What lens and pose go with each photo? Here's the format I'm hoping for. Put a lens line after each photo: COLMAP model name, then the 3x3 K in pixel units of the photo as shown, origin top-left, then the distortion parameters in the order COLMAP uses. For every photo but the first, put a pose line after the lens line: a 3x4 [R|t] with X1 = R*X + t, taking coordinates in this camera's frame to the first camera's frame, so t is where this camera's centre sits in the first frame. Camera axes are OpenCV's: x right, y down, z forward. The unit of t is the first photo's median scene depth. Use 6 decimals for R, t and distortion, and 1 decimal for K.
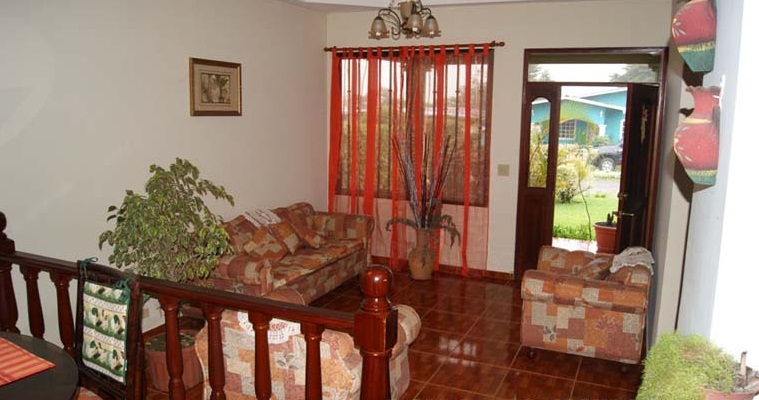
lens RADIAL K [[583.4, 0, 377.4], [0, 583.4, 198.4], [0, 0, 1]] dist [-0.078466, 0.004371]
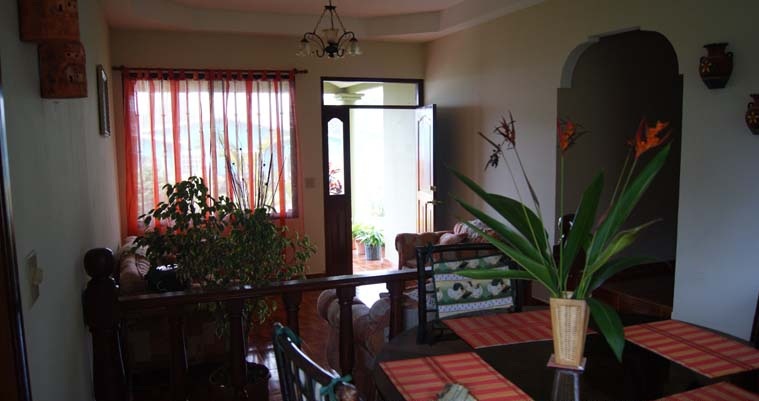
lens RADIAL K [[583.4, 0, 374.5], [0, 583.4, 203.7], [0, 0, 1]] dist [-0.078466, 0.004371]
pose [[0.705008, -0.096525, 0.702600, -0.729166], [0.135076, 0.990835, 0.000585, 0.011735], [-0.696217, 0.094492, 0.711585, 0.167529]]
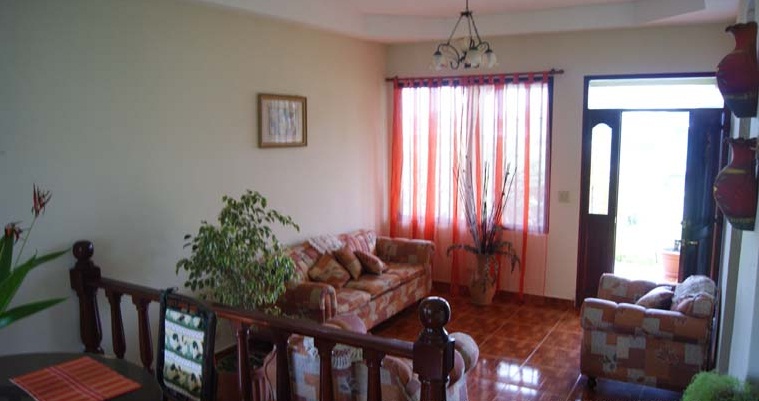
lens RADIAL K [[583.4, 0, 378.8], [0, 583.4, 201.9], [0, 0, 1]] dist [-0.078466, 0.004371]
pose [[0.994465, -0.002409, -0.105038, 0.005684], [-0.000577, 0.999597, -0.028386, -0.016011], [0.105064, 0.028289, 0.994063, -0.035203]]
